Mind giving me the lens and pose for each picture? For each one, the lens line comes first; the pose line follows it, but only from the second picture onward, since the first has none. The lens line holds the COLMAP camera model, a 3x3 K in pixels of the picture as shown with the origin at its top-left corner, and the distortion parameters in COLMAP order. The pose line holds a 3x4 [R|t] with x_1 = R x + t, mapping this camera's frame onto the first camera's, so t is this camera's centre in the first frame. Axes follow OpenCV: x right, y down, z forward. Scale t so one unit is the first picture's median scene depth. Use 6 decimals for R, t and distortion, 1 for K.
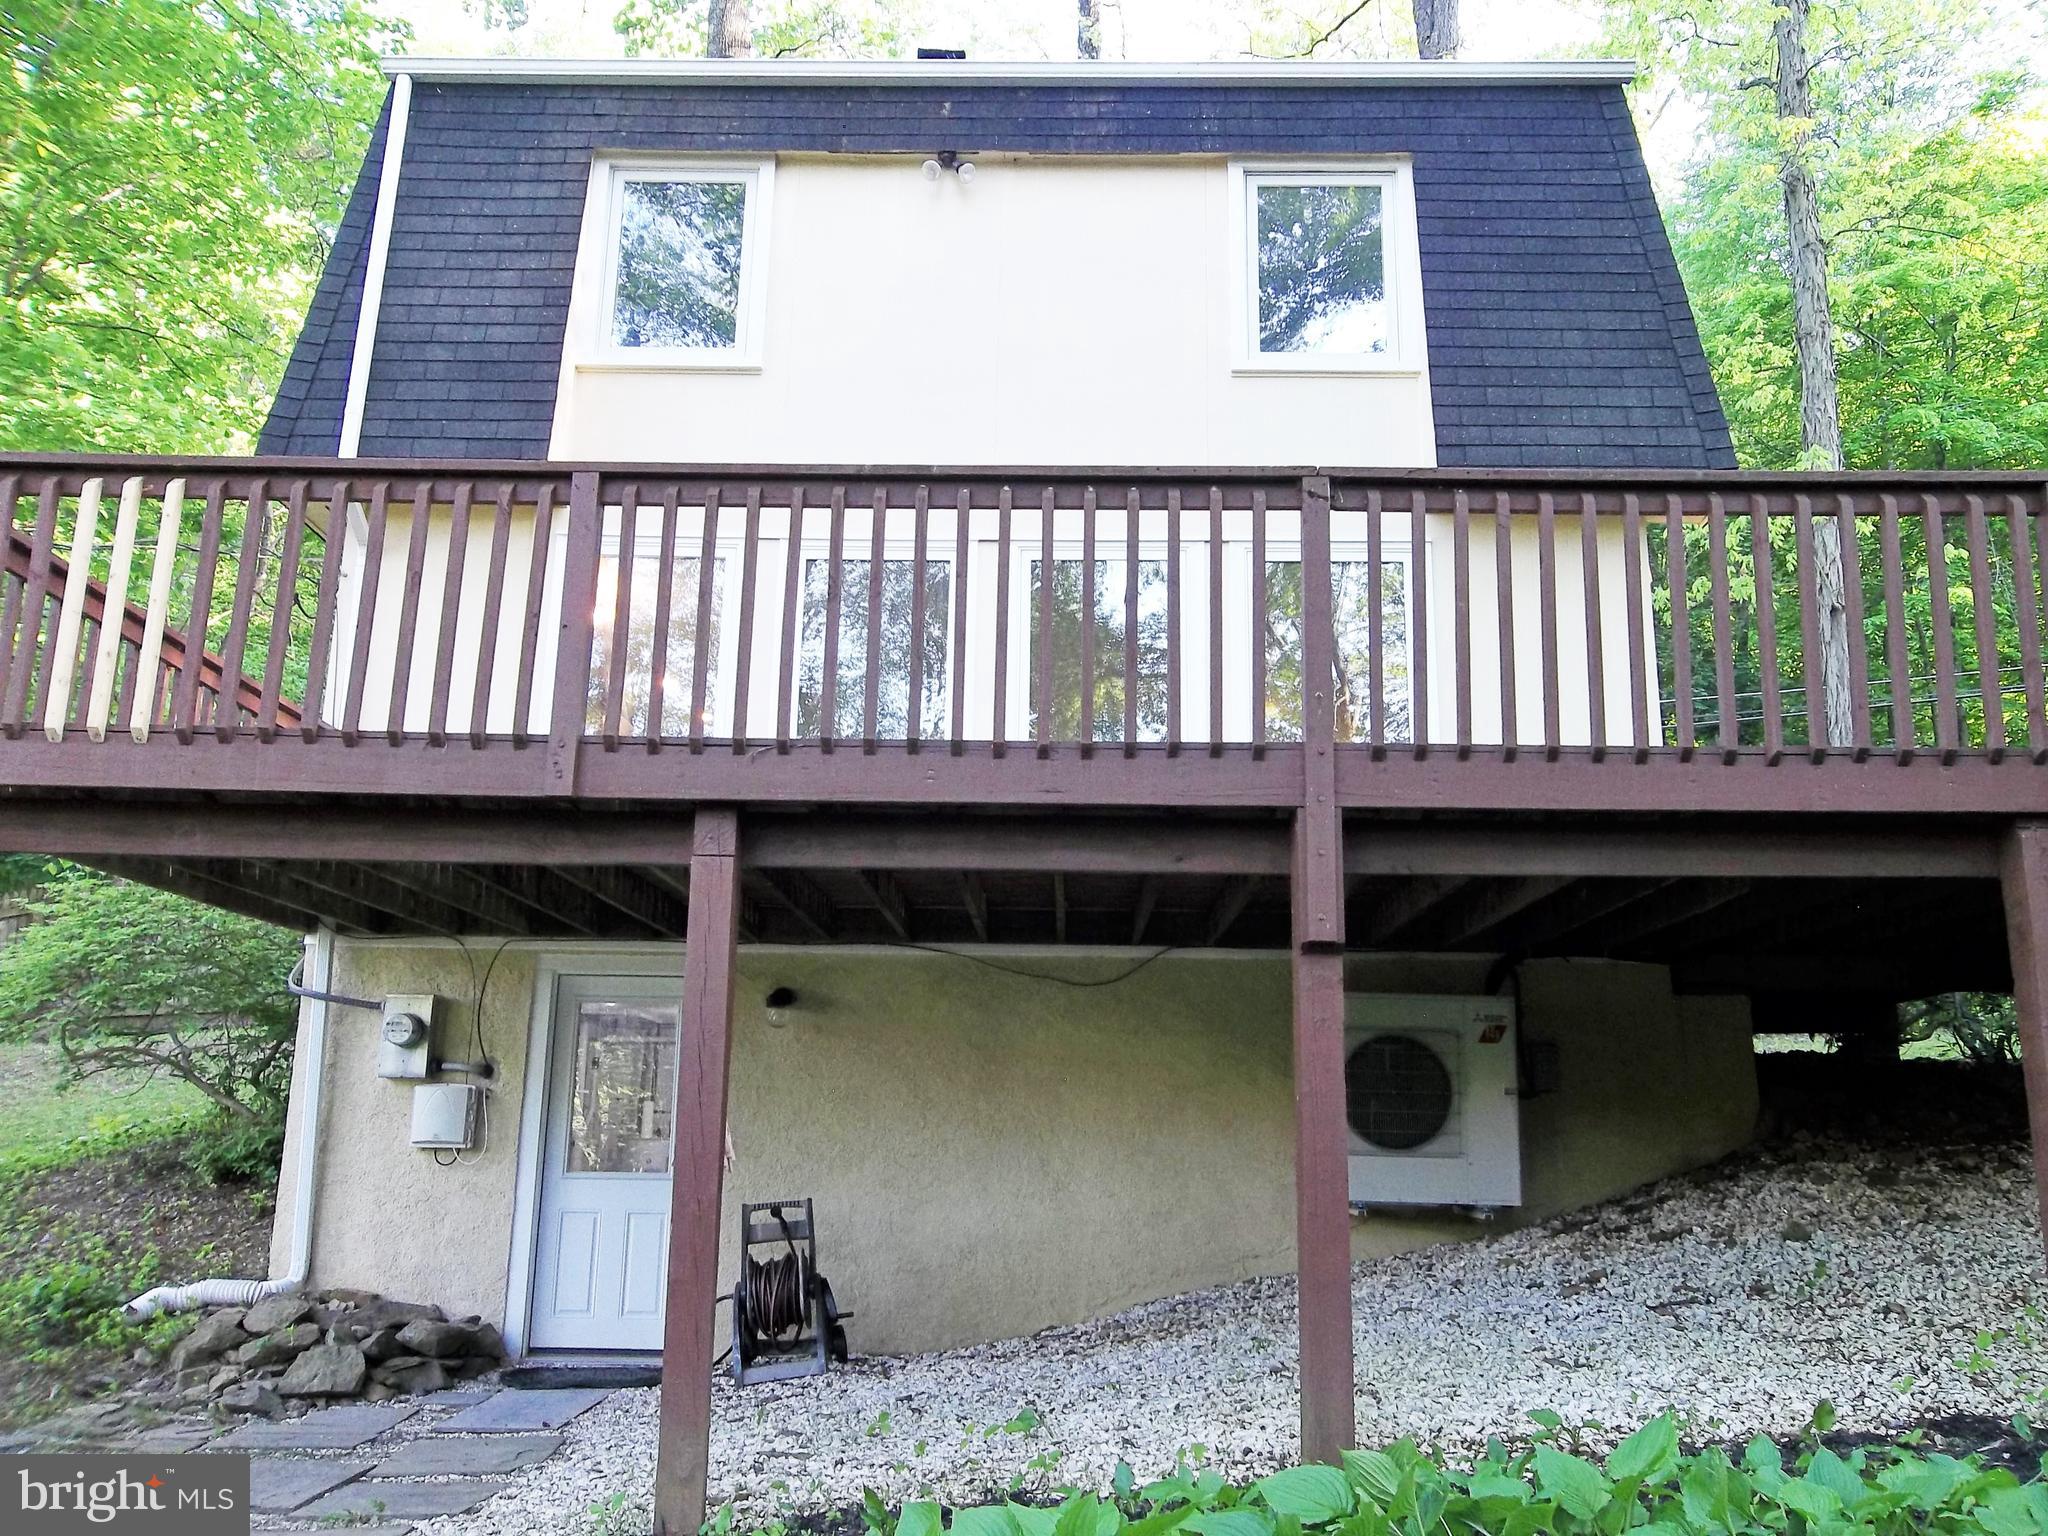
lens RADIAL K [[1713.2, 0, 1024.0], [0, 1713.2, 768.0], [0, 0, 1]] dist [0.008504, -0.002071]
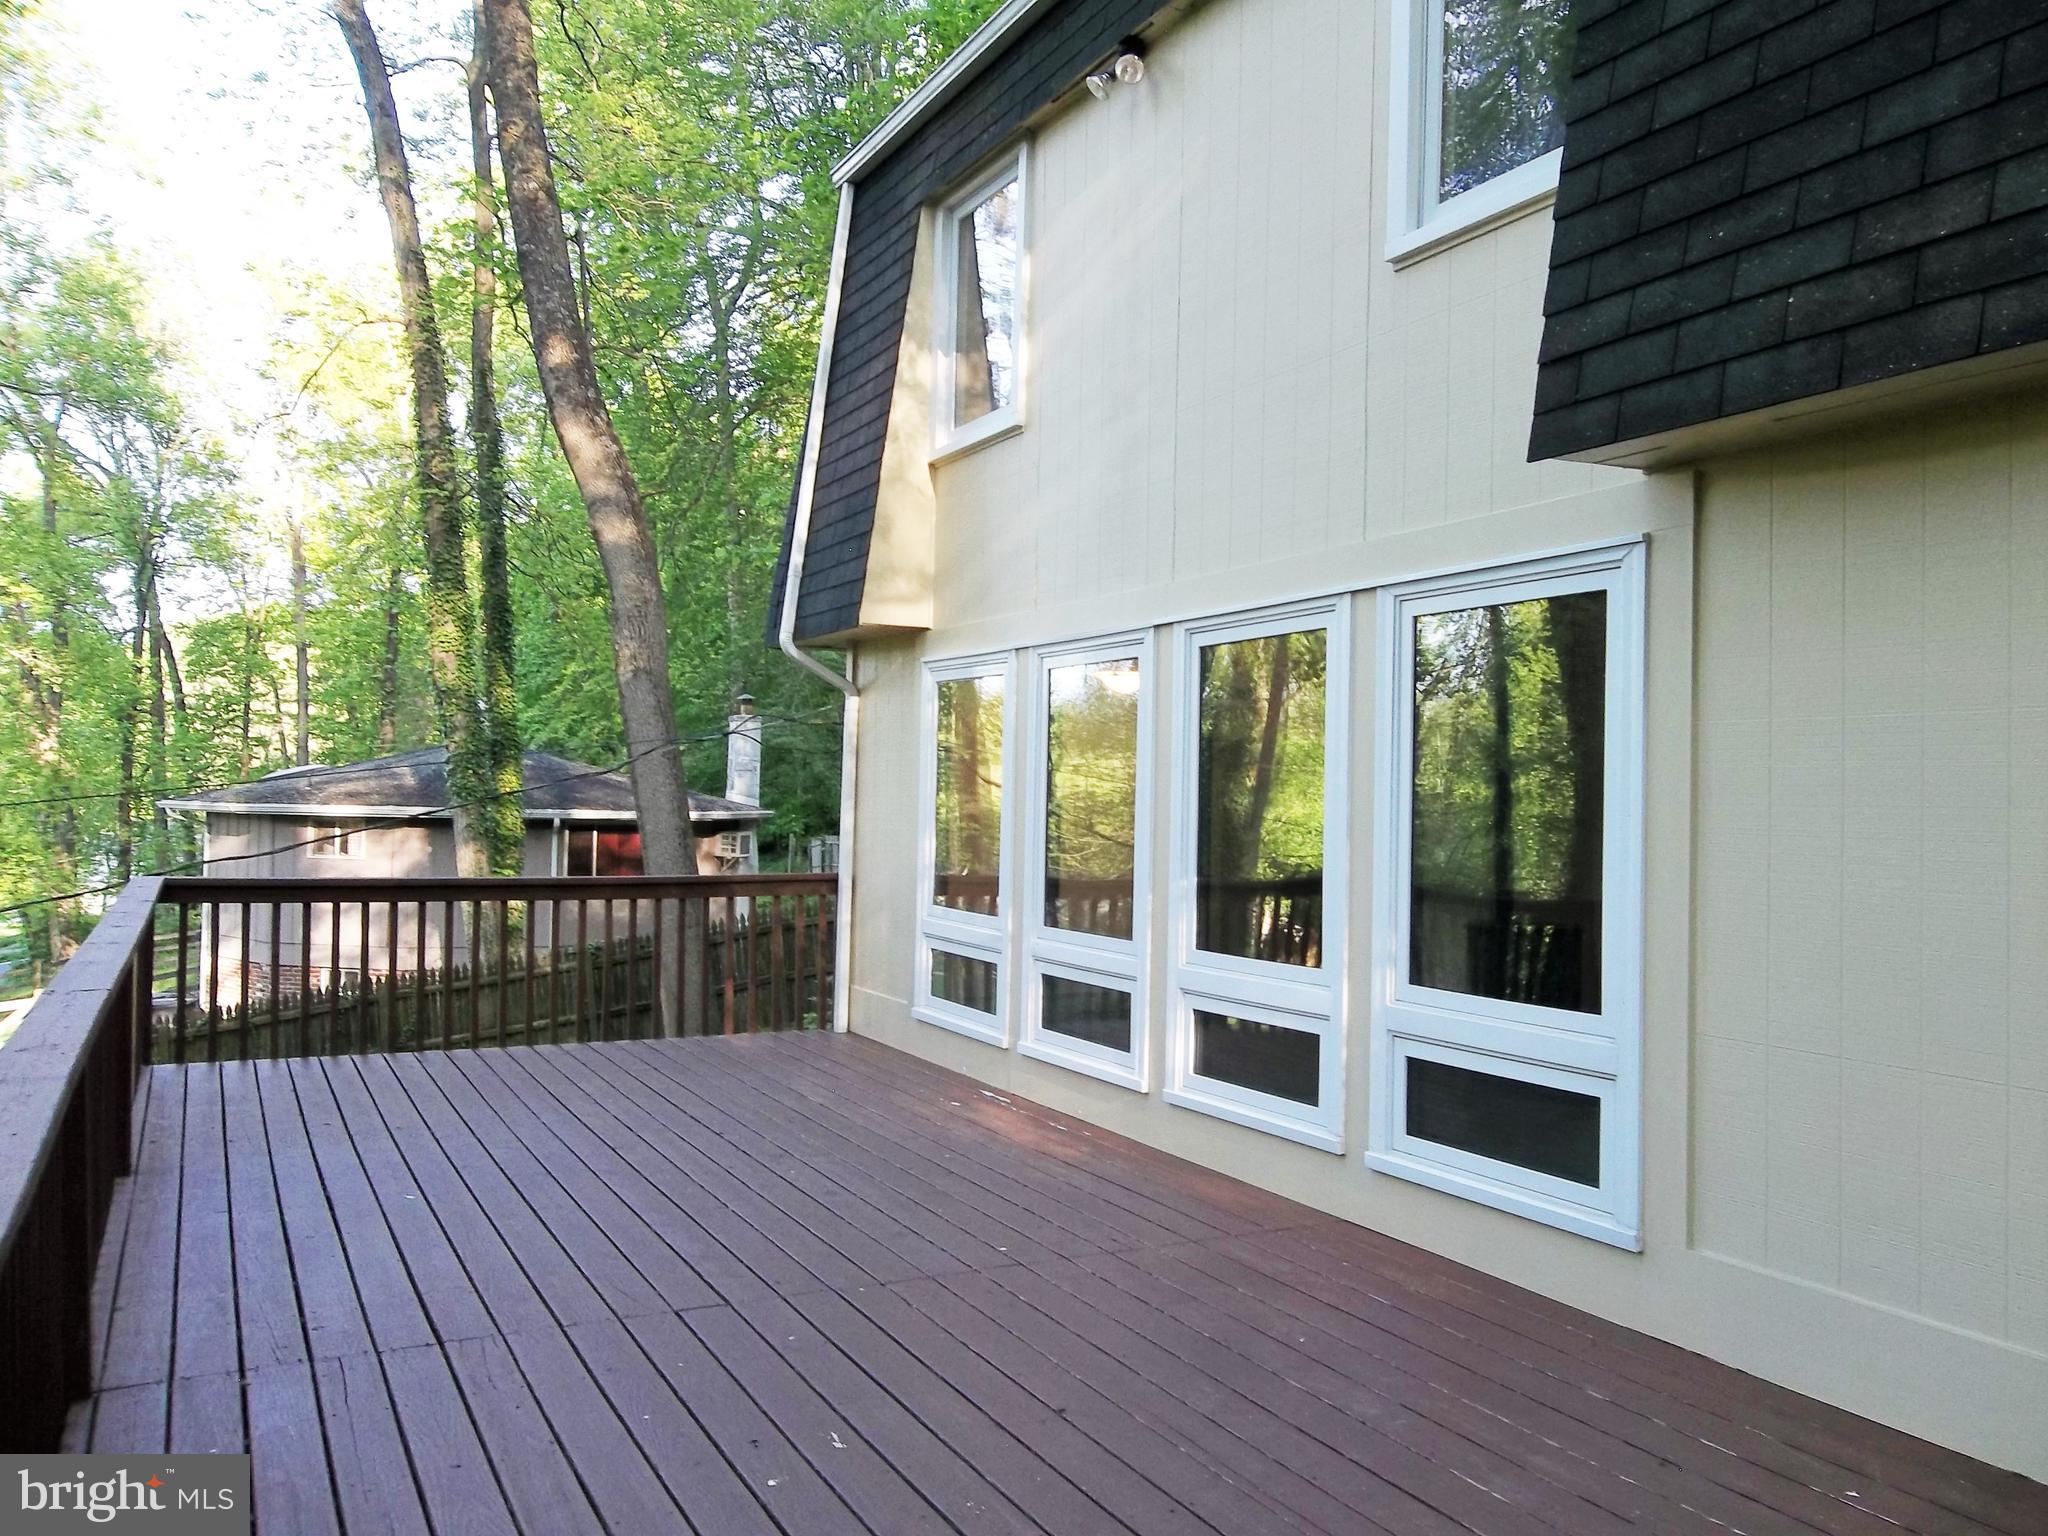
lens RADIAL K [[1713.2, 0, 1024.0], [0, 1713.2, 768.0], [0, 0, 1]] dist [0.008504, -0.002071]
pose [[0.455338, -0.022809, -0.890027, 0.584213], [0.183179, 0.980684, 0.068582, -0.138318], [0.871271, -0.194262, 0.450721, 0.646079]]
